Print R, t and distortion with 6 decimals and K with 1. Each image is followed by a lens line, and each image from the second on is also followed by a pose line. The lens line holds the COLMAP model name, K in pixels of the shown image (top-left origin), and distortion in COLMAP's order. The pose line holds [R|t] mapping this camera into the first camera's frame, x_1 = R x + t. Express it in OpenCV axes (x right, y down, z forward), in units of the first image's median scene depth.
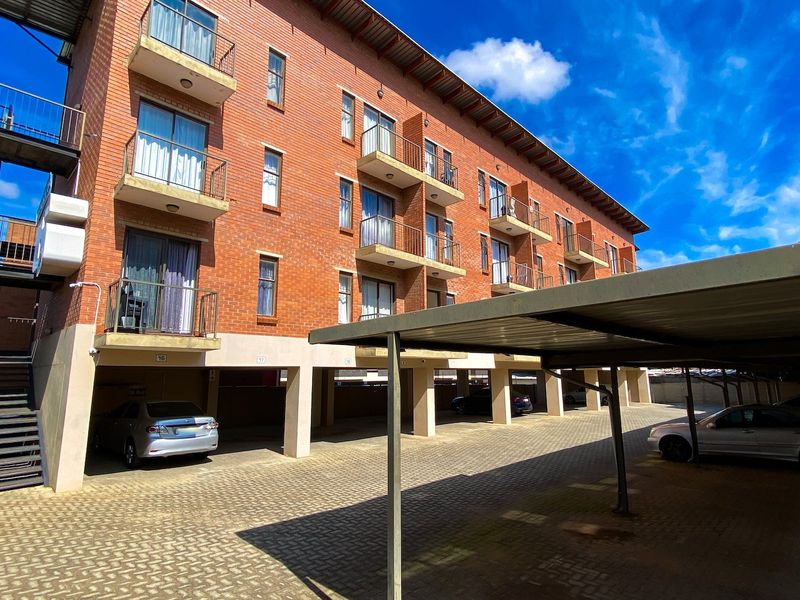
lens RADIAL K [[426.3, 0, 381.7], [0, 426.3, 293.1], [0, 0, 1]] dist [0.053578, -0.061104]
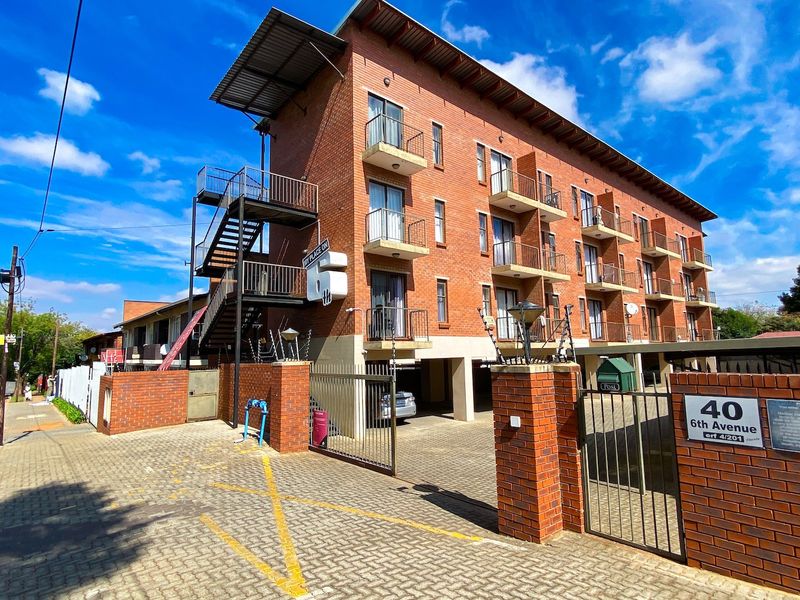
lens RADIAL K [[433.8, 0, 397.4], [0, 433.8, 300.0], [0, 0, 1]] dist [0.003559, -0.003295]
pose [[0.997118, -0.027852, -0.070572, -0.242505], [0.031905, 0.997867, 0.056960, -0.081715], [0.068835, -0.059048, 0.995879, -0.326803]]
